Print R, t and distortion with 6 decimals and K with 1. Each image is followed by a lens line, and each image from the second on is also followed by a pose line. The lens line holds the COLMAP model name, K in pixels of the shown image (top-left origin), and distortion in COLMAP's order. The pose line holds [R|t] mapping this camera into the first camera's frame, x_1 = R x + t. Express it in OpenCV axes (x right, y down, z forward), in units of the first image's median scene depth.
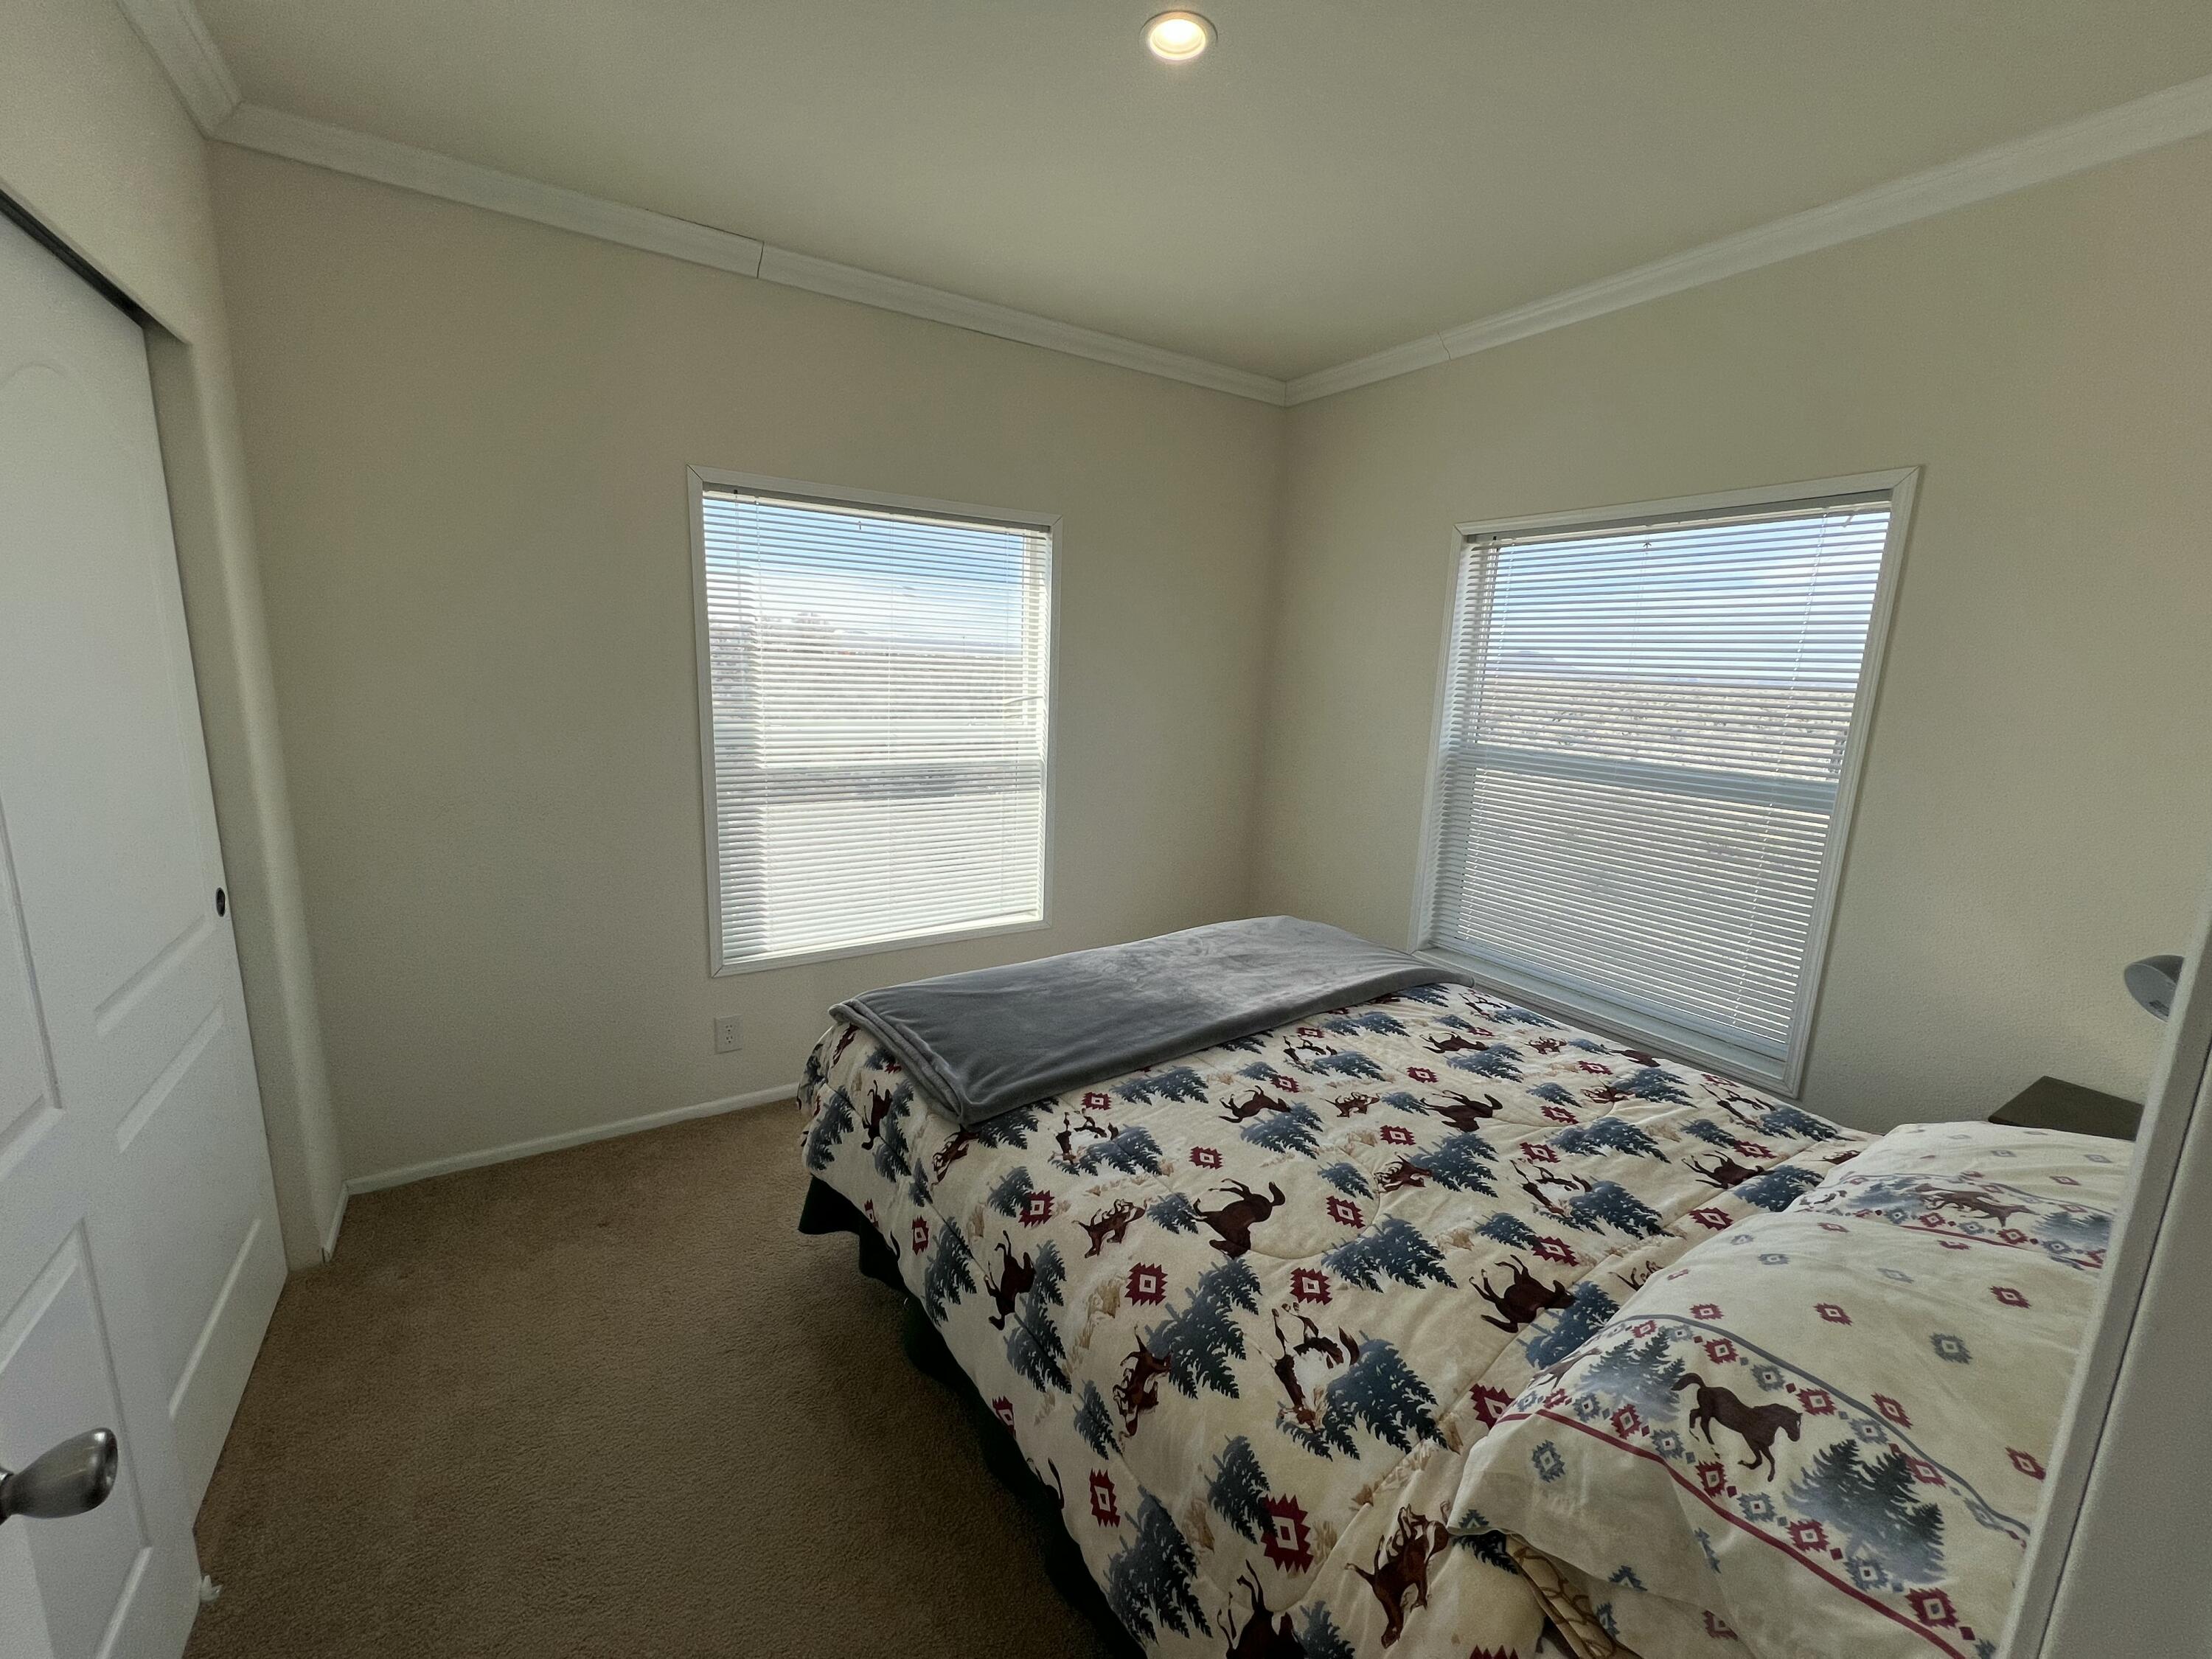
lens RADIAL K [[887.3, 0, 1104.4], [0, 887.3, 833.9], [0, 0, 1]] dist [-0.010694, 0.002122]
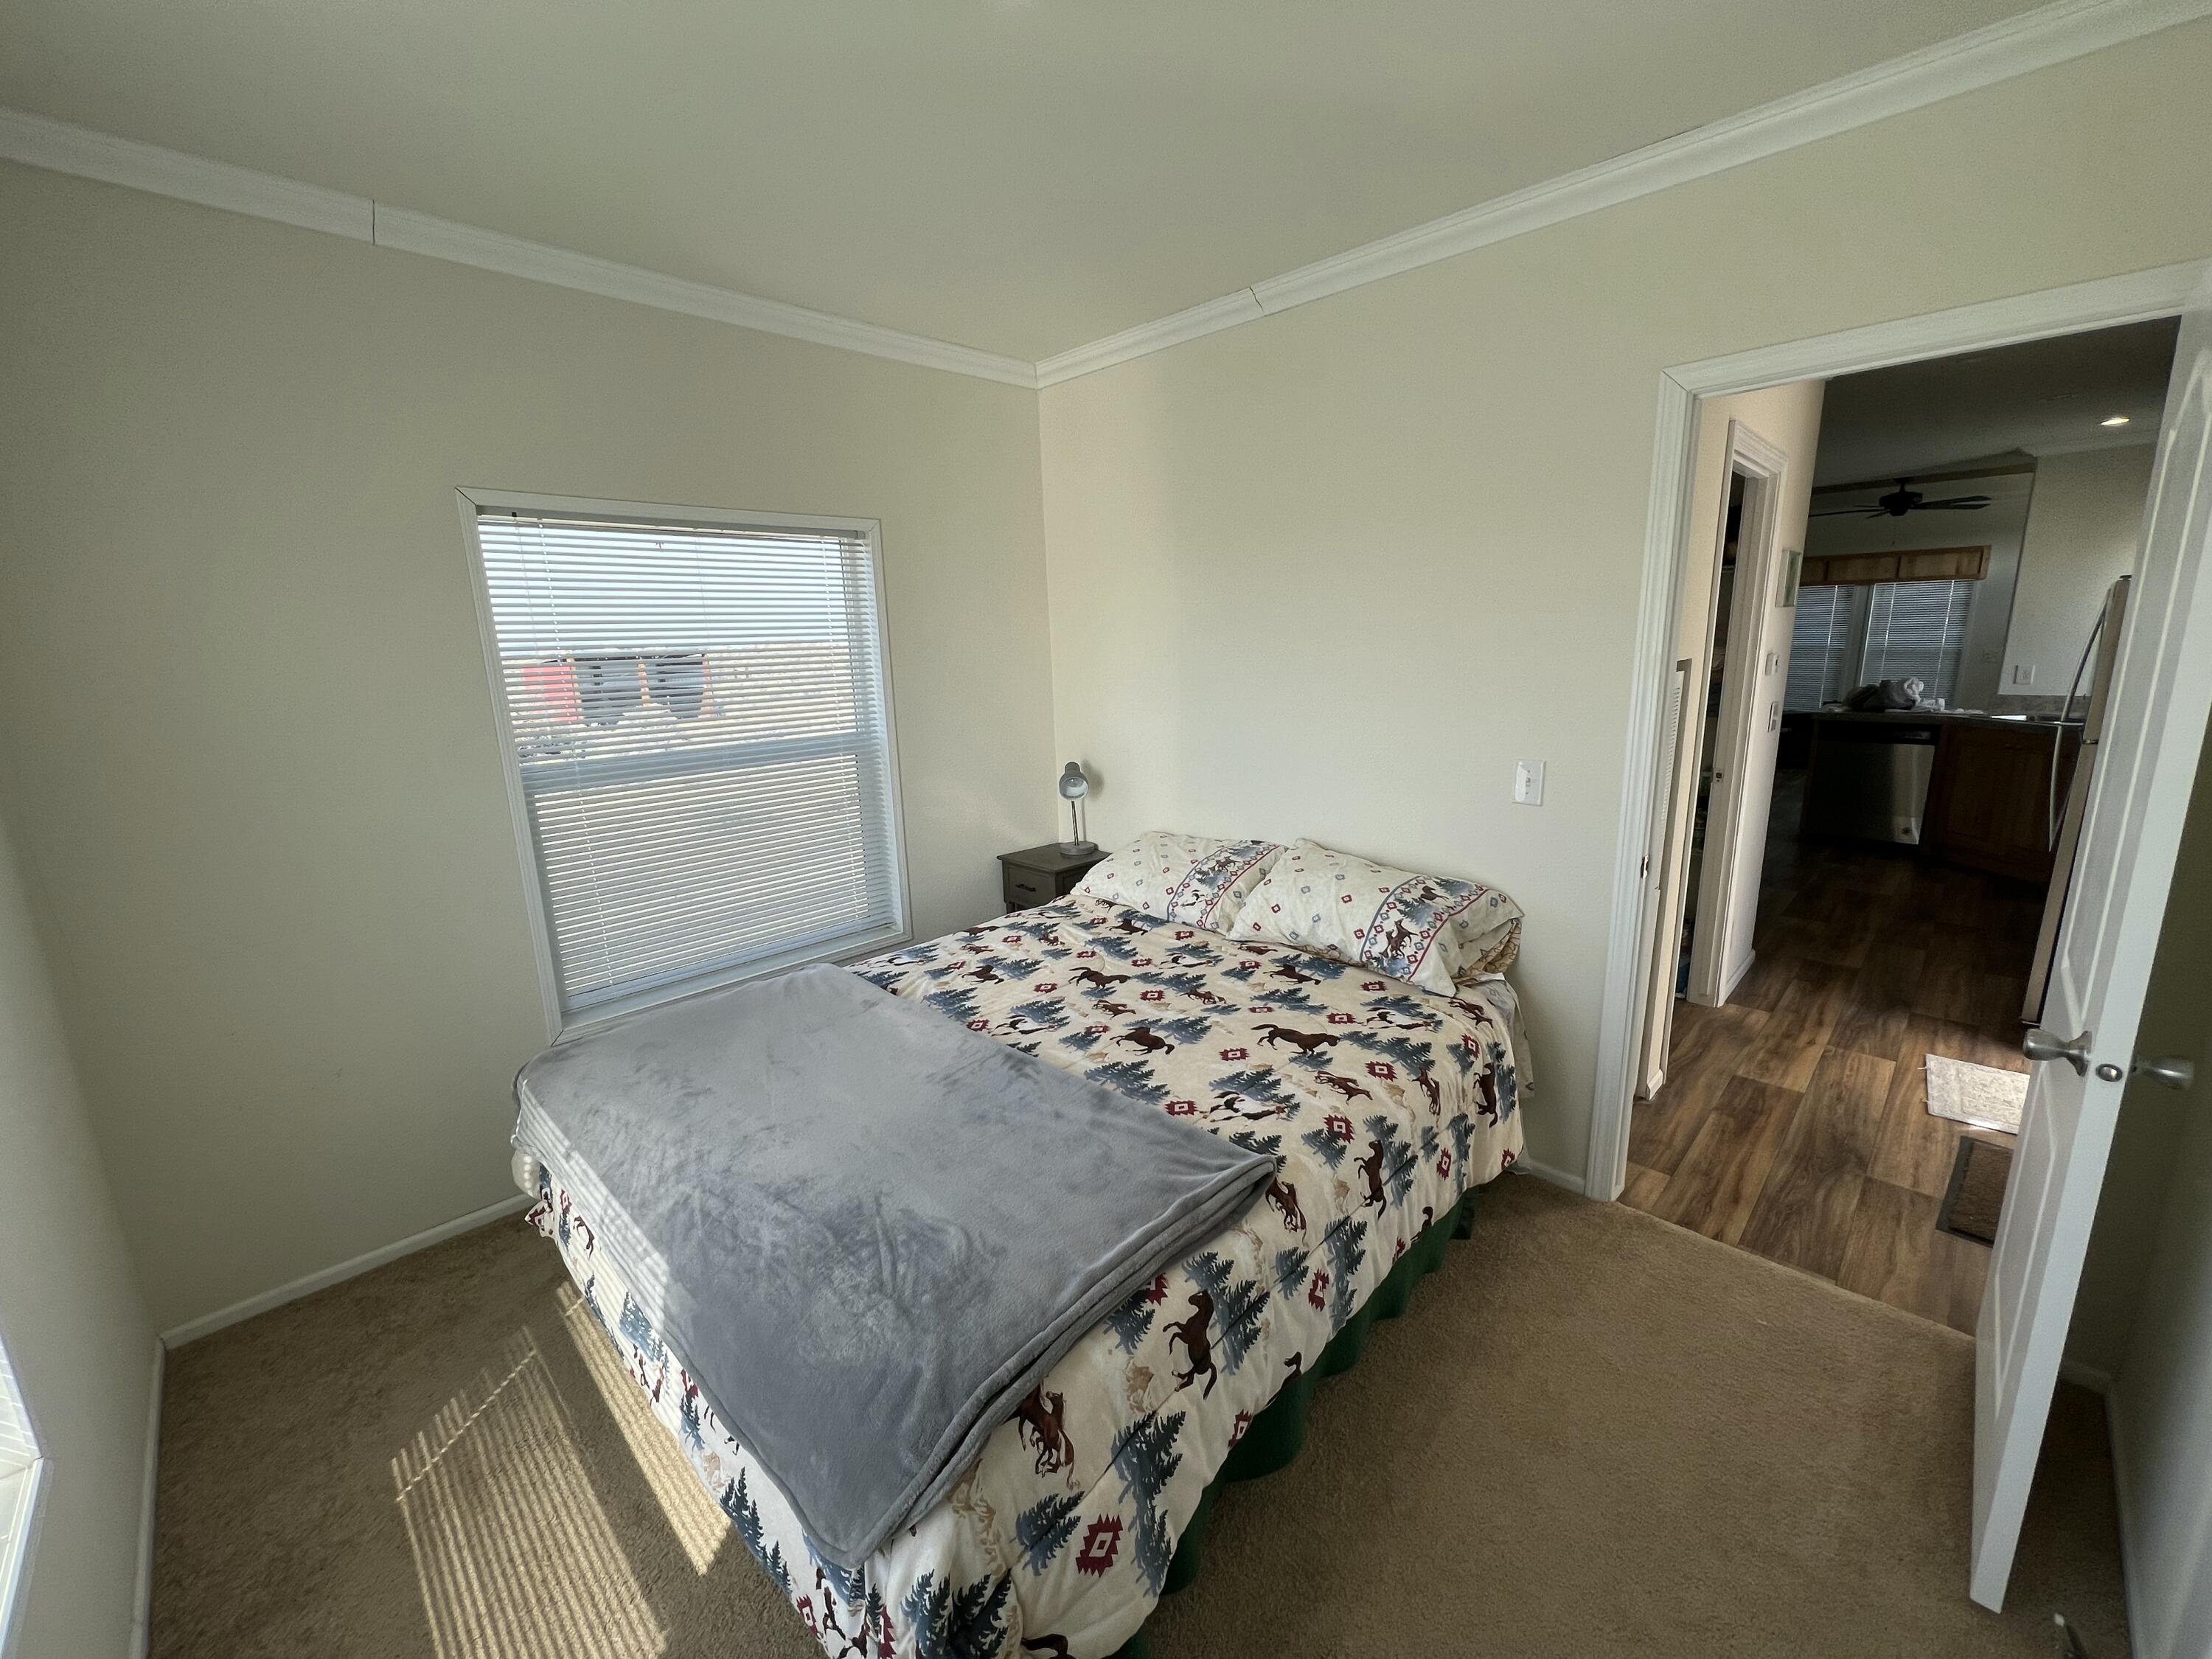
lens RADIAL K [[887.3, 0, 1105.1], [0, 887.3, 821.3], [0, 0, 1]] dist [-0.010694, 0.002122]
pose [[-0.217526, -0.231302, 0.948252, -0.874839], [0.206325, 0.938665, 0.276294, -0.308035], [-0.953998, 0.255750, -0.156461, 1.145835]]
